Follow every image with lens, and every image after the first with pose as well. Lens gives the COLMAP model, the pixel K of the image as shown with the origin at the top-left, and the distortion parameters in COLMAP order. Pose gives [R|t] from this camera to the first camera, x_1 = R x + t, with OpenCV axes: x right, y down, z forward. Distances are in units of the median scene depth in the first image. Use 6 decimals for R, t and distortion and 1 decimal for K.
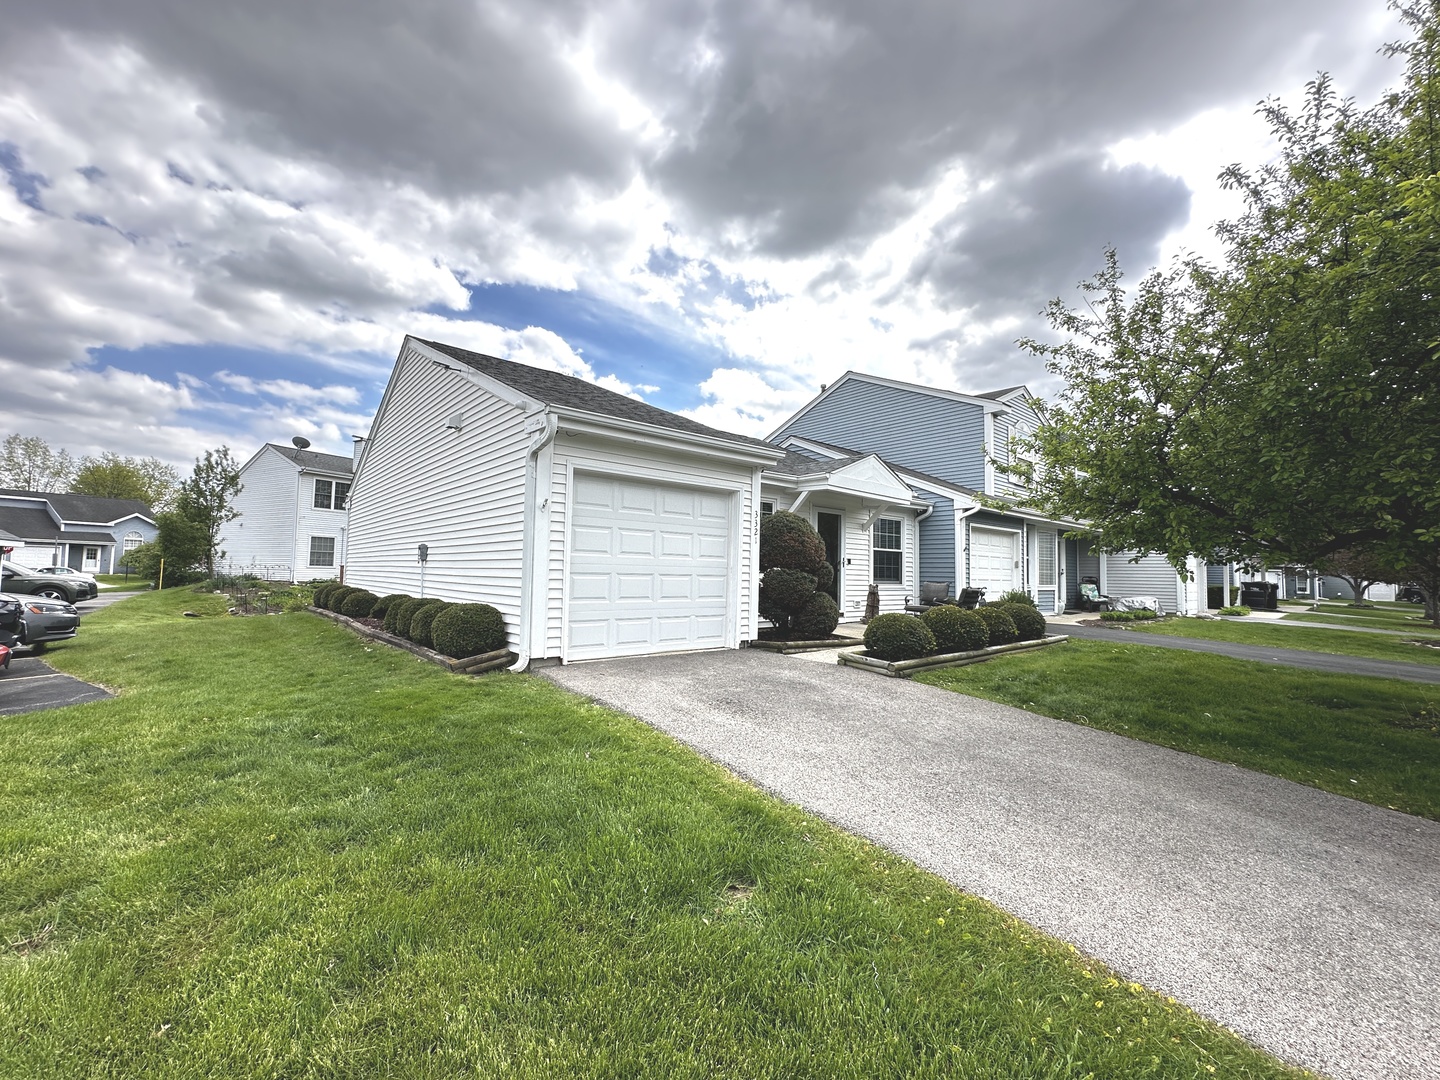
lens RADIAL K [[575.0, 0, 719.2], [0, 575.0, 541.6], [0, 0, 1]] dist [-0.004693, 0.001035]
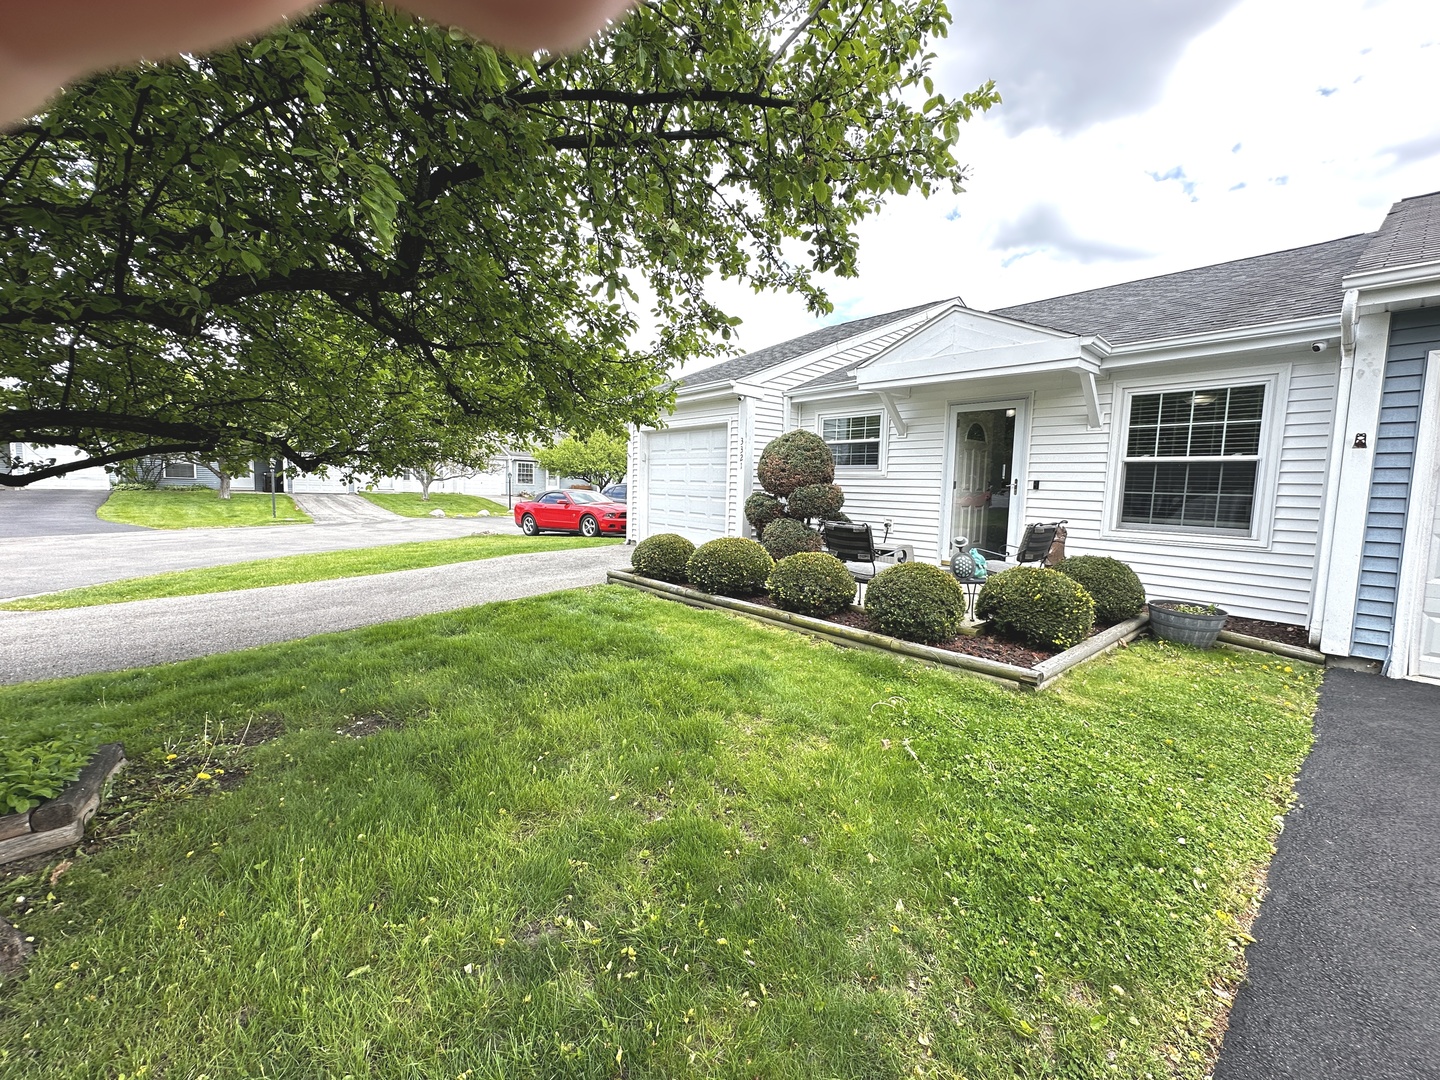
lens RADIAL K [[575.0, 0, 719.6], [0, 575.0, 538.7], [0, 0, 1]] dist [-0.004693, 0.001035]
pose [[-0.018034, 0.046115, -0.998773, 0.774187], [-0.003144, 0.998928, 0.046179, 0.059772], [0.999832, 0.003973, -0.017870, 0.647467]]
